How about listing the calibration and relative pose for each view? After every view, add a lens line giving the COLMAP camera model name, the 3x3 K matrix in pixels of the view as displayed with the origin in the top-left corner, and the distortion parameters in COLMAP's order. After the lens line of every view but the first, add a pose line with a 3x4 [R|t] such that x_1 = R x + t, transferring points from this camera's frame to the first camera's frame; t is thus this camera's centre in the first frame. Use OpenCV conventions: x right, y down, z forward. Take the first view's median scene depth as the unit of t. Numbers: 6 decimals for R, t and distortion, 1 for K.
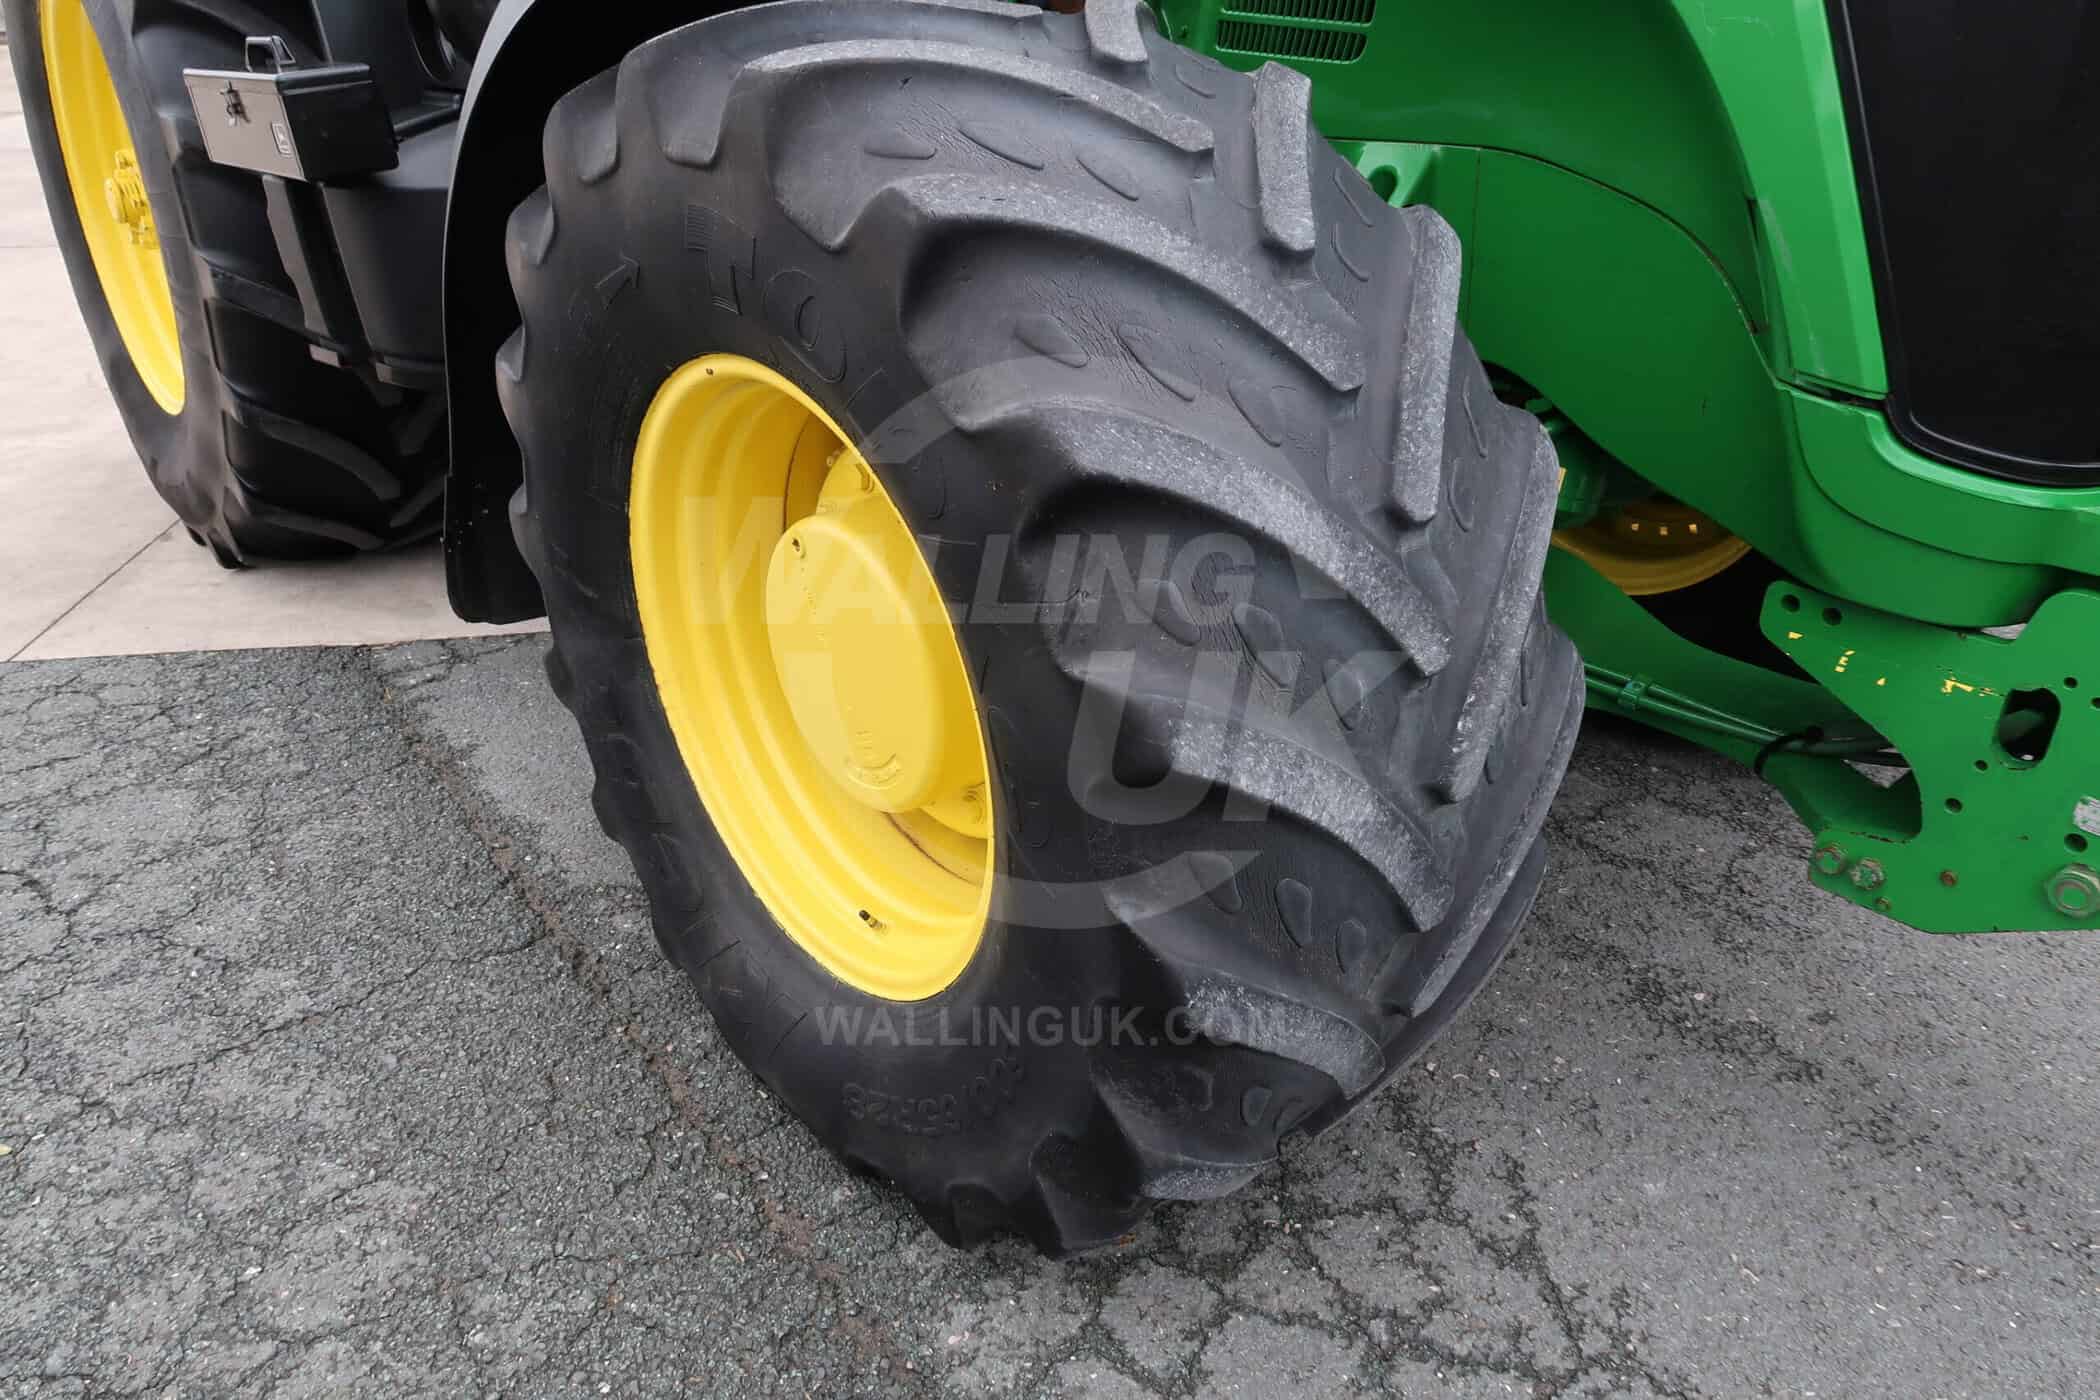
lens RADIAL K [[1453.0, 0, 1046.8], [0, 1453.0, 688.5], [0, 0, 1]] dist [-0.015667, -0.001599]
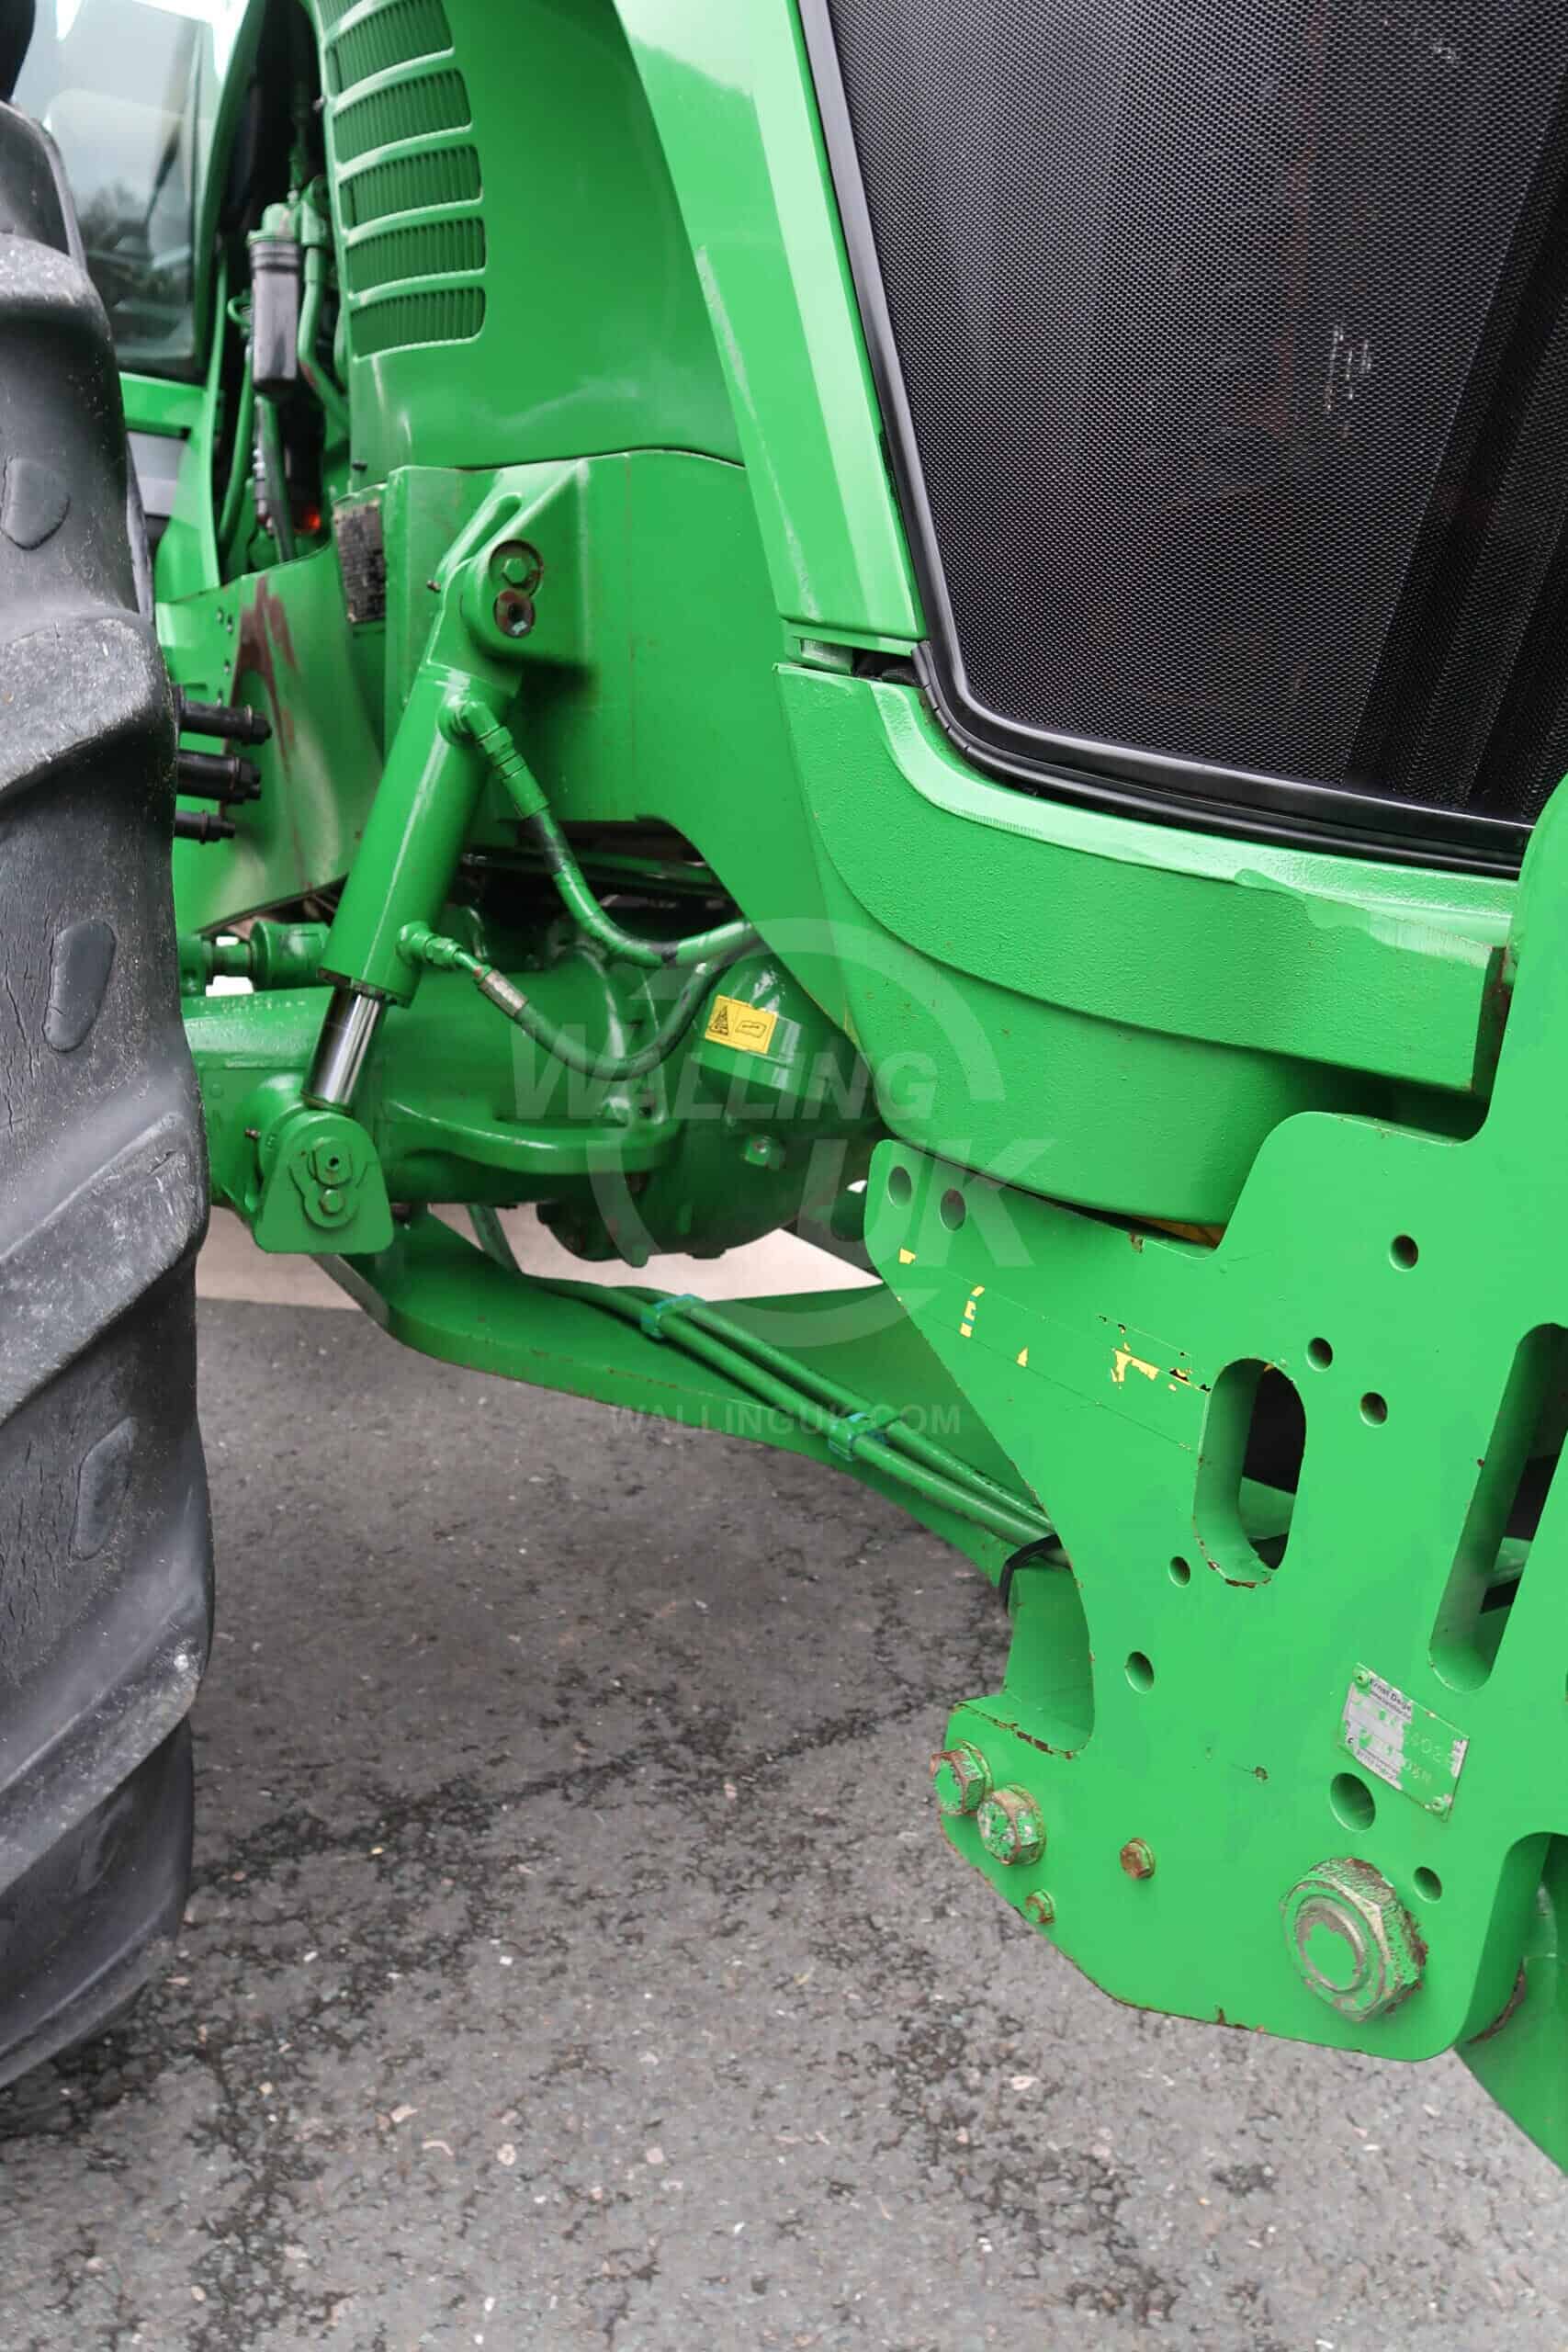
lens RADIAL K [[1627.2, 0, 776.0], [0, 1627.2, 1184.6], [0, 0, 1]] dist [-0.015667, -0.001599]
pose [[0.980237, 0.121954, -0.155762, 0.533610], [-0.154526, 0.963644, -0.217973, 0.059048], [0.123517, 0.237734, 0.963445, 0.468862]]
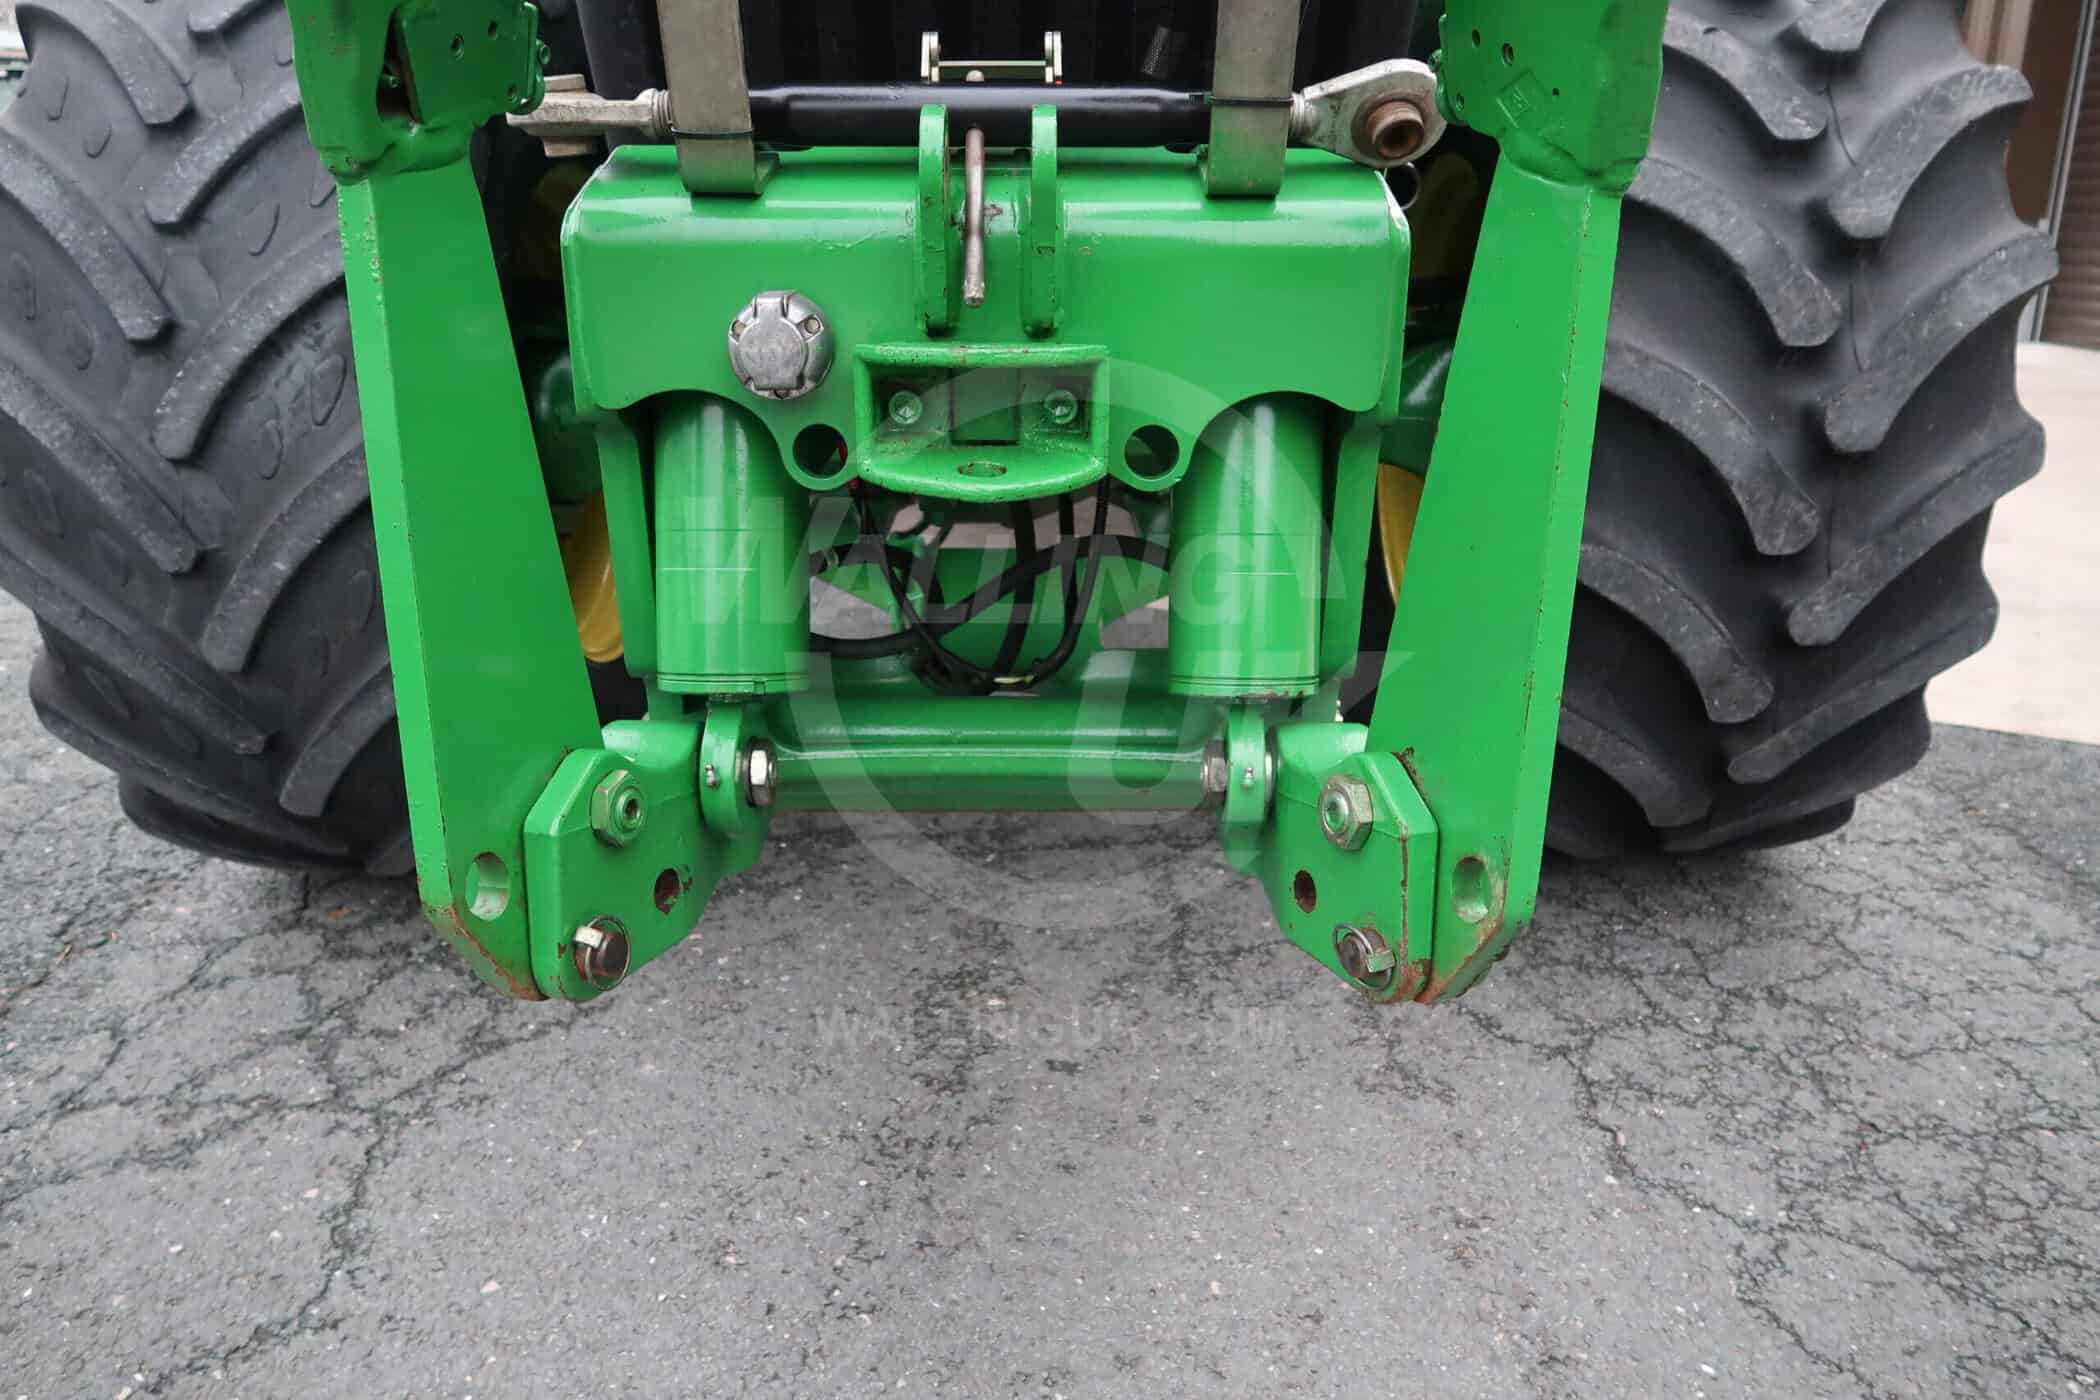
lens RADIAL K [[1453.0, 0, 1040.5], [0, 1453.0, 686.2], [0, 0, 1]] dist [-0.015667, -0.001599]
pose [[0.751799, 0.221735, -0.620992, 1.239527], [-0.292859, 0.956065, -0.013170, 0.046586], [0.590789, 0.191764, 0.783706, 0.388022]]
